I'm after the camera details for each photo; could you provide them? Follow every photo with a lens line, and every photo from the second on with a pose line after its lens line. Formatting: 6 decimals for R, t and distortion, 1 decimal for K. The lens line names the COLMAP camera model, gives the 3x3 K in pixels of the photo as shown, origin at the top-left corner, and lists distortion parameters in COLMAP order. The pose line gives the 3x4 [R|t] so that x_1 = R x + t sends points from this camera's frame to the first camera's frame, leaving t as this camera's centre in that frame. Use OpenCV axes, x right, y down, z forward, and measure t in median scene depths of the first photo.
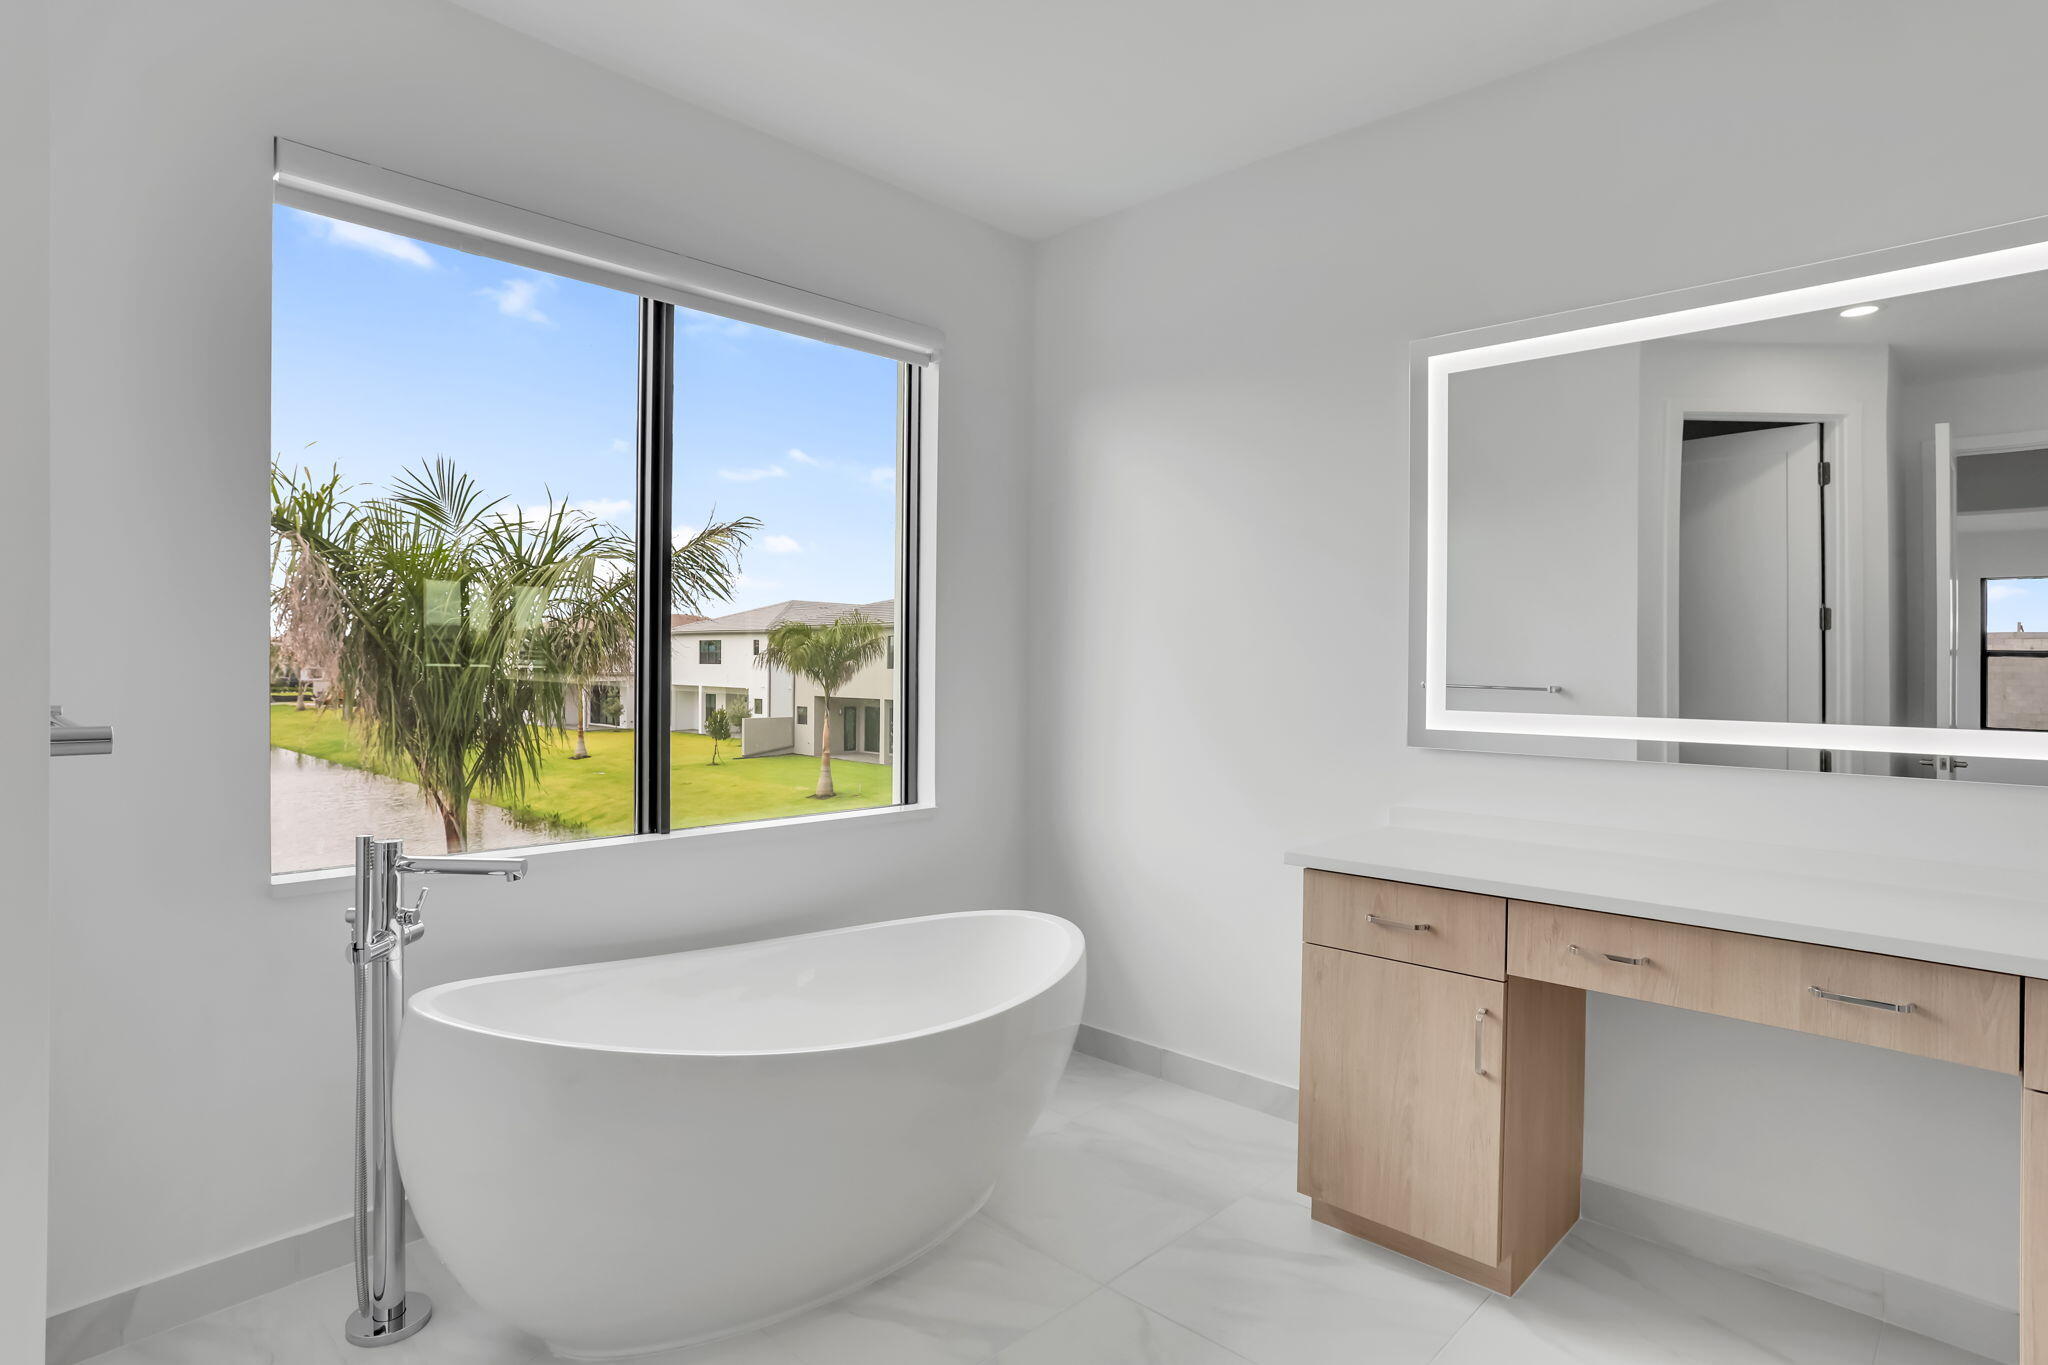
lens RADIAL K [[1092.8, 0, 1016.0], [0, 1092.8, 671.9], [0, 0, 1]] dist [-0.045831, 0.017648]
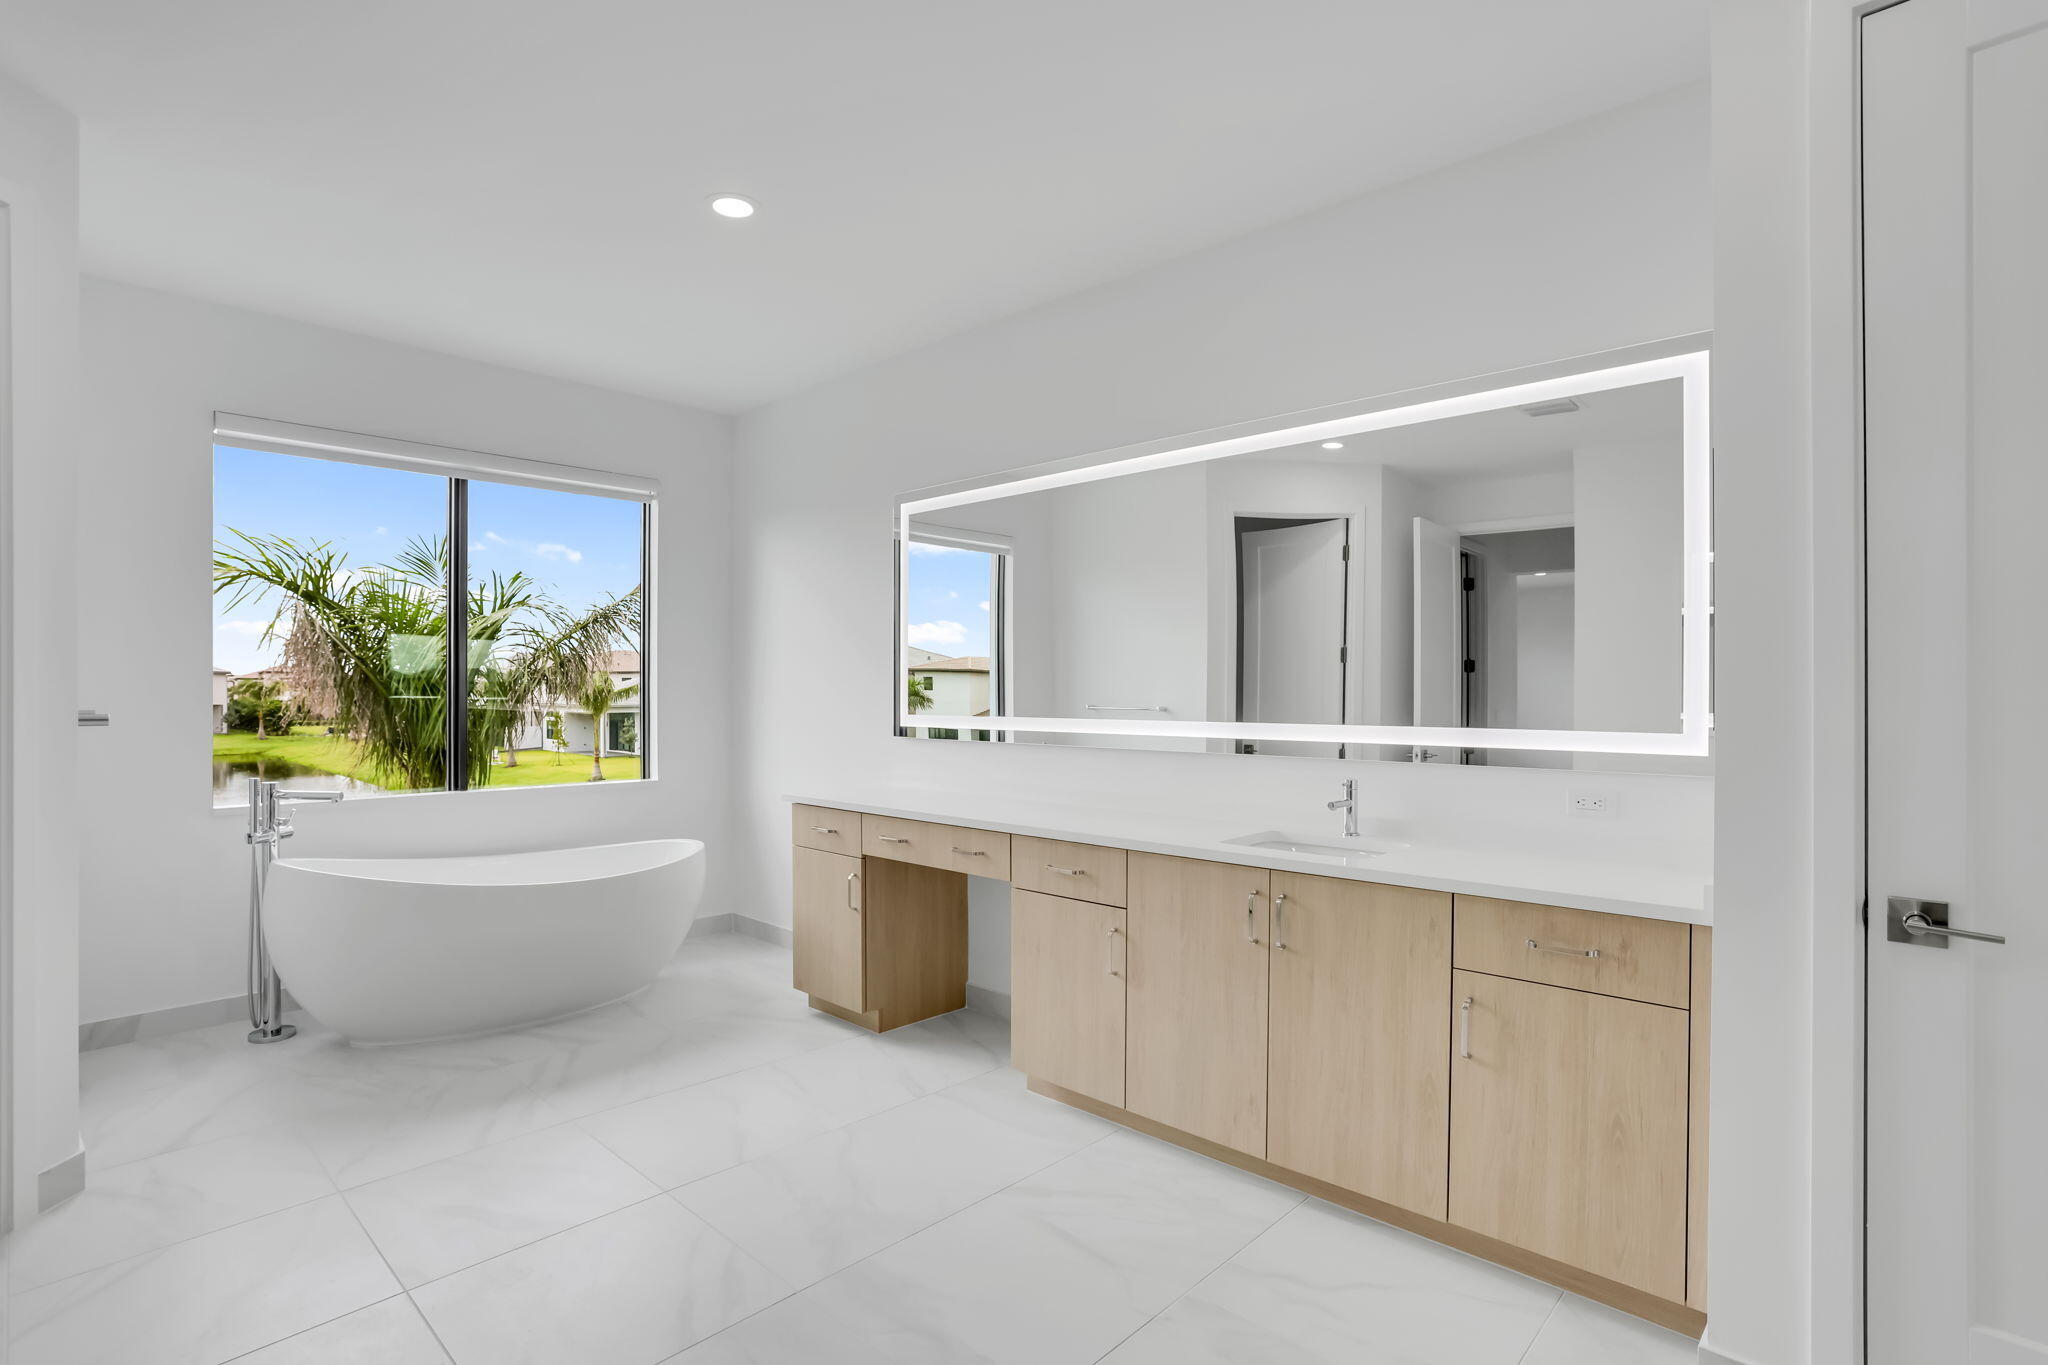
lens RADIAL K [[974.6, 0, 1006.4], [0, 974.6, 682.7], [0, 0, 1]] dist [-0.069728, 0.028590]
pose [[0.999750, -0.012121, 0.018783, 0.286249], [0.012410, 0.999805, -0.015344, 0.006224], [-0.018593, 0.015574, 0.999706, -0.292899]]
